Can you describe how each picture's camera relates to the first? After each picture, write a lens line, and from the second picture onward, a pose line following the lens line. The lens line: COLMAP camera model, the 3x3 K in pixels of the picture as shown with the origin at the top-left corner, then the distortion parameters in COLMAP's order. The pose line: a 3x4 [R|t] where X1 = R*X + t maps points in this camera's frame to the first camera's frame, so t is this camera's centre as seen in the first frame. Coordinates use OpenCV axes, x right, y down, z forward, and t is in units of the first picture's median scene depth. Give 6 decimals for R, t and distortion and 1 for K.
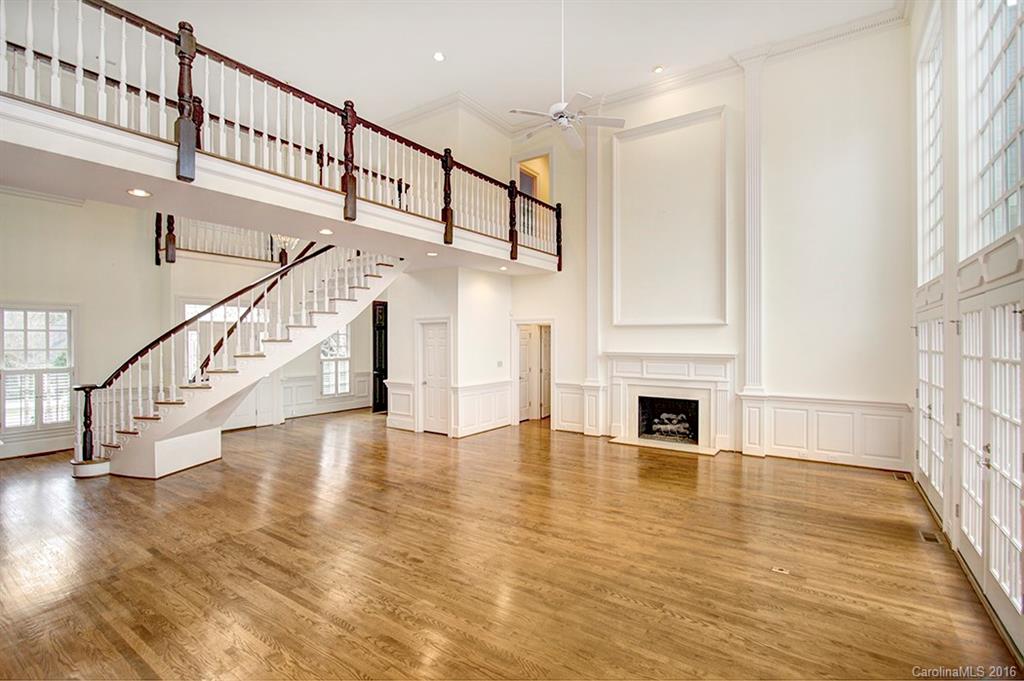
lens RADIAL K [[473.9, 0, 512.0], [0, 473.9, 340.5], [0, 0, 1]] dist [-0.019944, 0.000262]
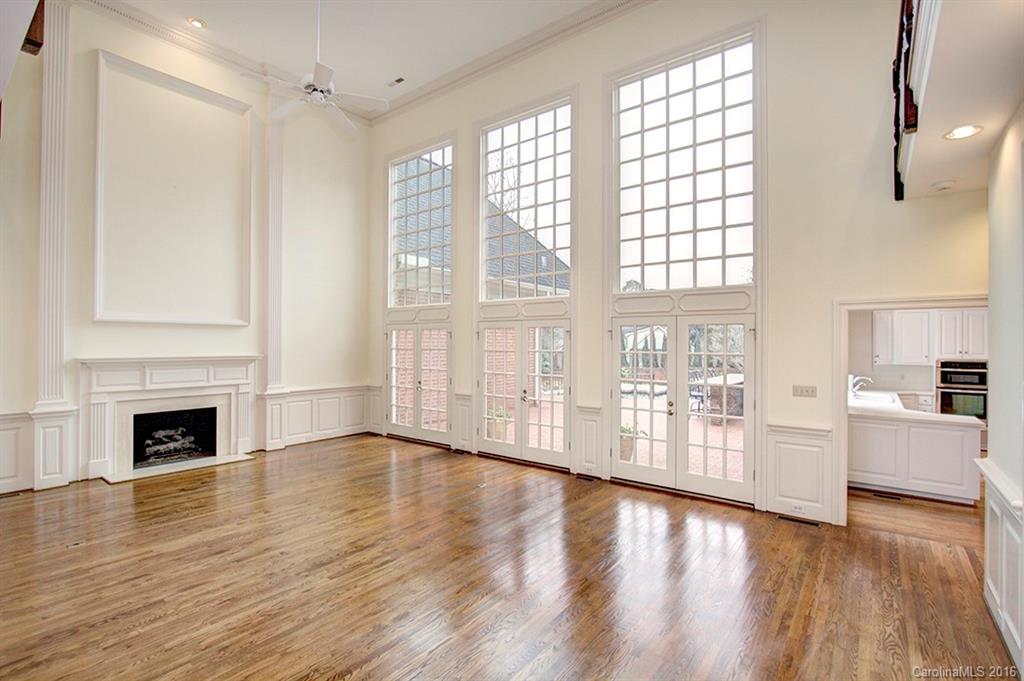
lens RADIAL K [[473.9, 0, 512.0], [0, 473.9, 340.5], [0, 0, 1]] dist [-0.019944, 0.000262]
pose [[0.052305, 0.002762, 0.998627, -0.490092], [-0.003304, 0.999991, -0.002593, -0.002442], [-0.998626, -0.003164, 0.052314, 0.378135]]
